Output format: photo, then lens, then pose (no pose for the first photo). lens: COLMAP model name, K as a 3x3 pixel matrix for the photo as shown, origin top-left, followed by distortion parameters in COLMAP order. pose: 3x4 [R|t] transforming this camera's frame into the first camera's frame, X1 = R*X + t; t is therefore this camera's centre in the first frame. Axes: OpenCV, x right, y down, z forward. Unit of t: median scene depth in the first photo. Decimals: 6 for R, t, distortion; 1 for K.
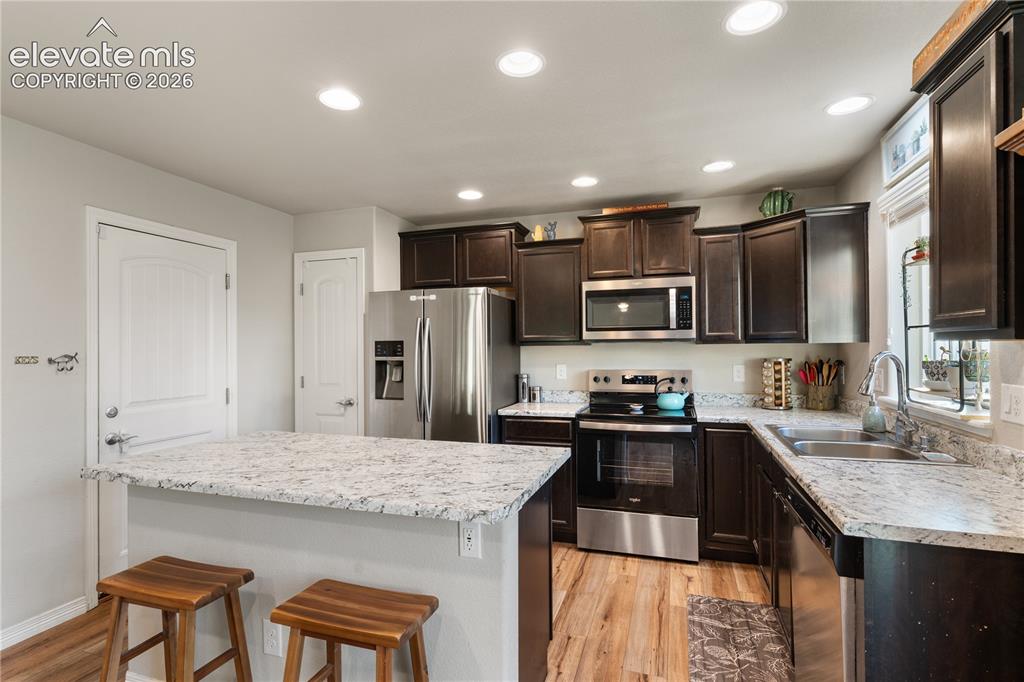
lens RADIAL K [[506.8, 0, 508.8], [0, 506.8, 345.0], [0, 0, 1]] dist [0.003227, 0.001562]
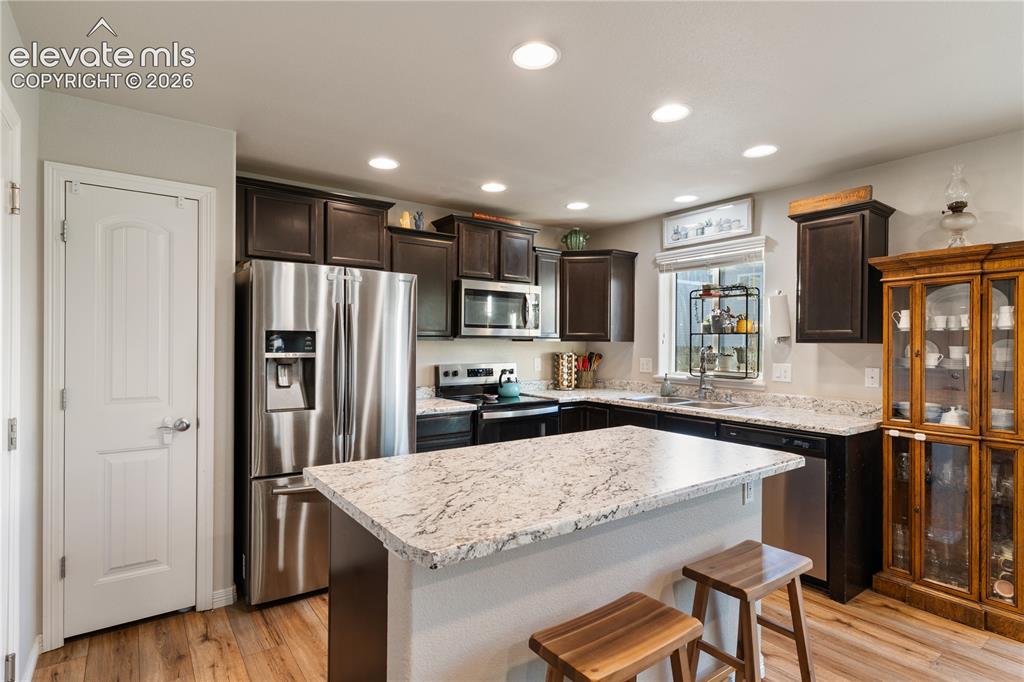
lens RADIAL K [[516.3, 0, 505.8], [0, 516.3, 343.5], [0, 0, 1]] dist [0.000964, 0.000319]
pose [[0.582252, 0.009952, 0.812947, -0.671139], [-0.014417, 0.999894, -0.001915, 0.007351], [-0.812880, -0.010605, 0.582334, 0.323697]]
